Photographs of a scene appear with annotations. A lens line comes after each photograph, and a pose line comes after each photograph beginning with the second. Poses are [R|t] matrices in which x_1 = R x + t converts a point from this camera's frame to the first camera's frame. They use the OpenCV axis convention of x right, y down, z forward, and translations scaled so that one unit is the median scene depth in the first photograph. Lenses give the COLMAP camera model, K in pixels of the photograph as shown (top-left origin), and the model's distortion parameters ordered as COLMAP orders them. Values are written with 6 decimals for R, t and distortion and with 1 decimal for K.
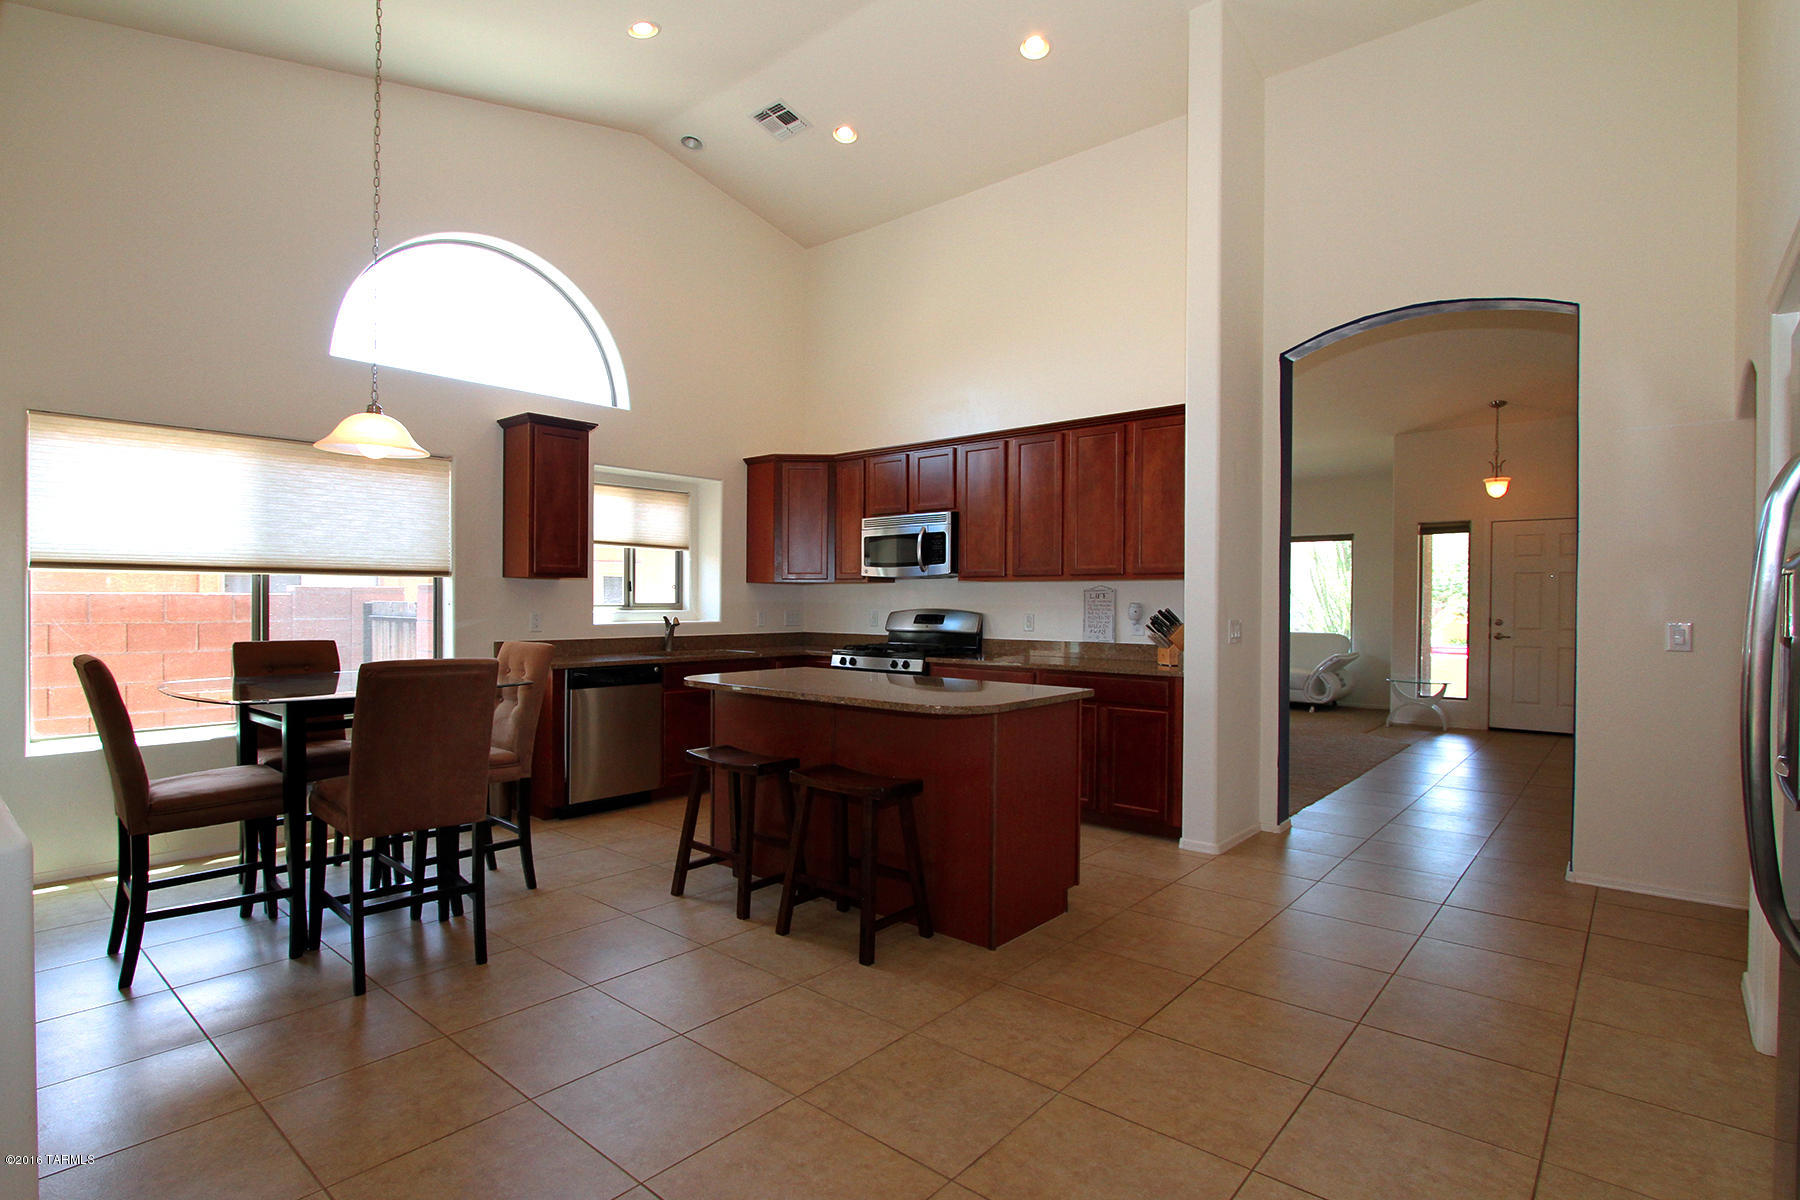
lens RADIAL K [[804.4, 0, 835.6], [0, 804.4, 604.0], [0, 0, 1]] dist [-0.003432, -0.000357]
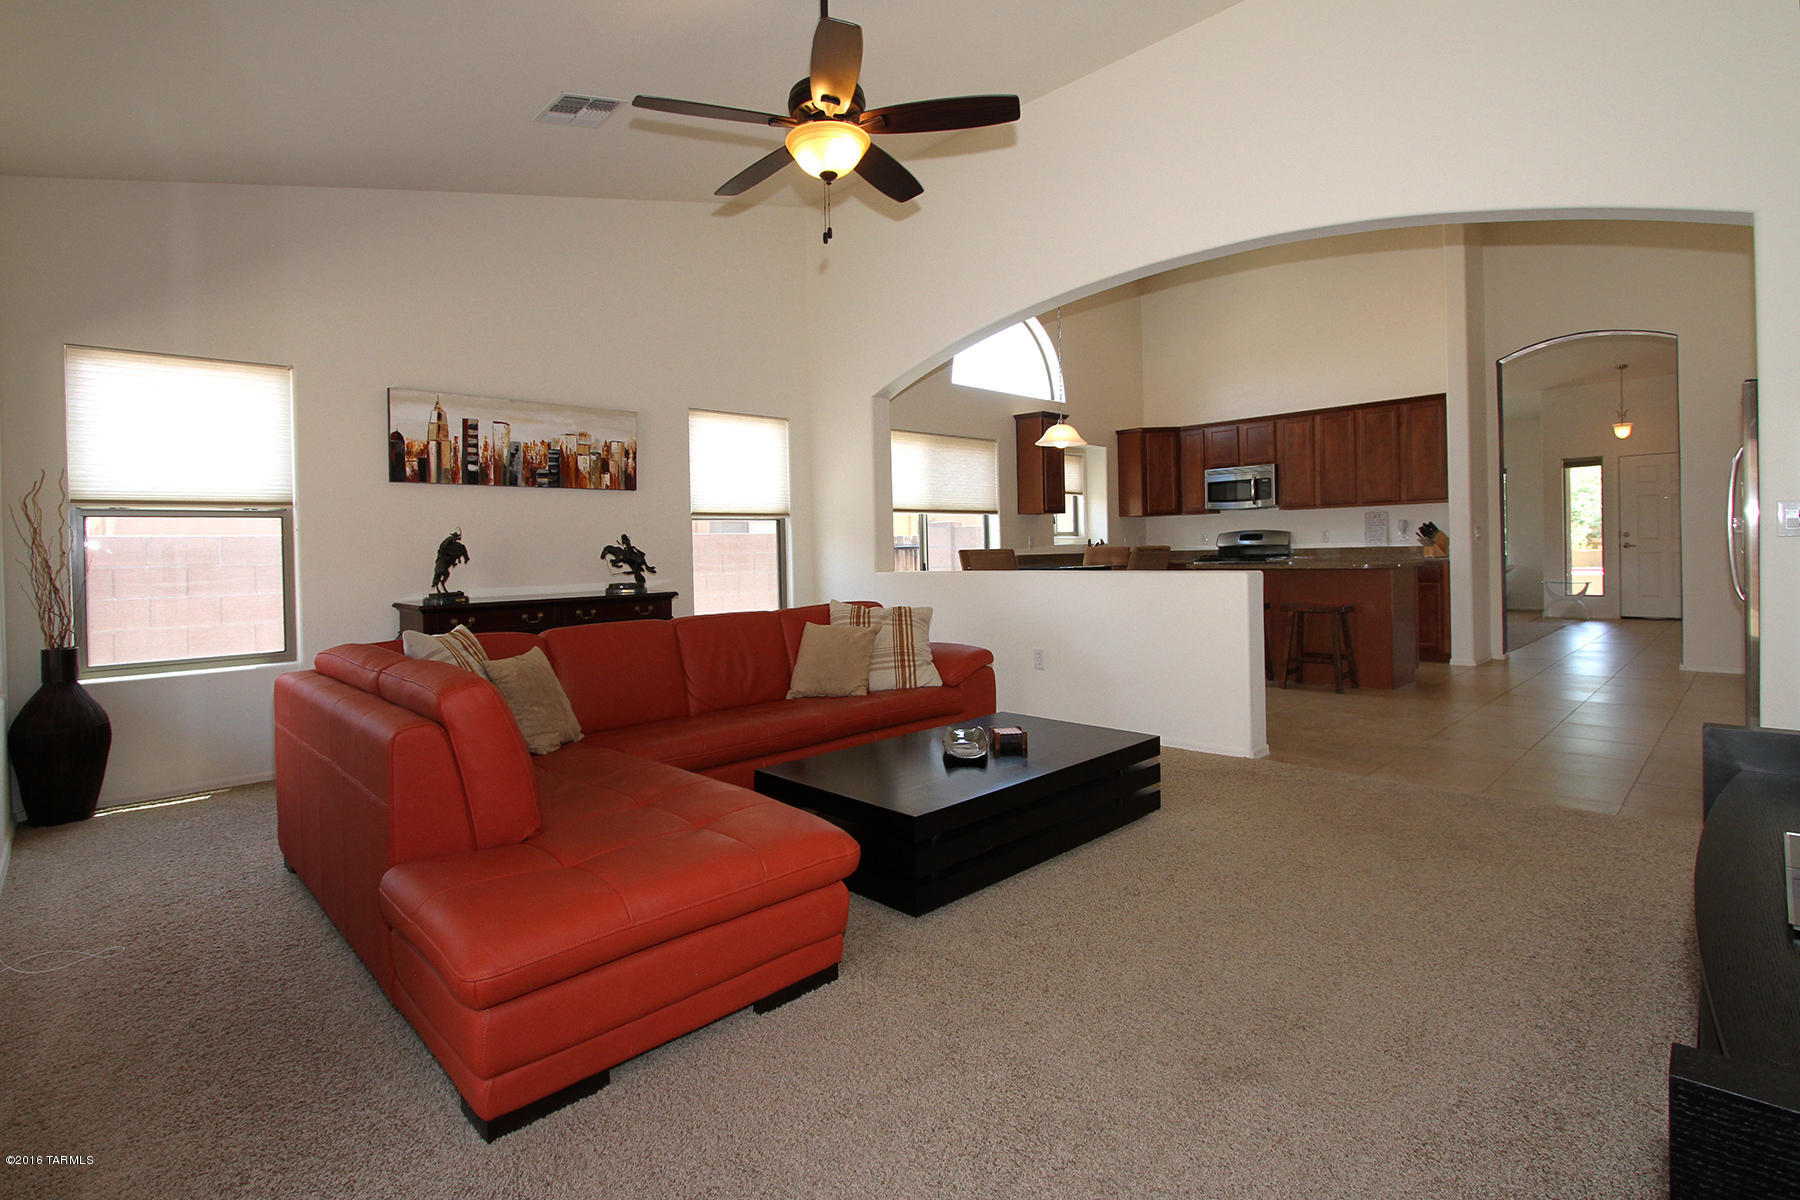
lens RADIAL K [[851.8, 0, 923.0], [0, 851.8, 561.7], [0, 0, 1]] dist [-0.013482, 0.000792]
pose [[0.999475, -0.031475, 0.007711, -0.528222], [0.031432, 0.999490, 0.005696, 0.038540], [-0.007886, -0.005451, 0.999954, -0.583416]]
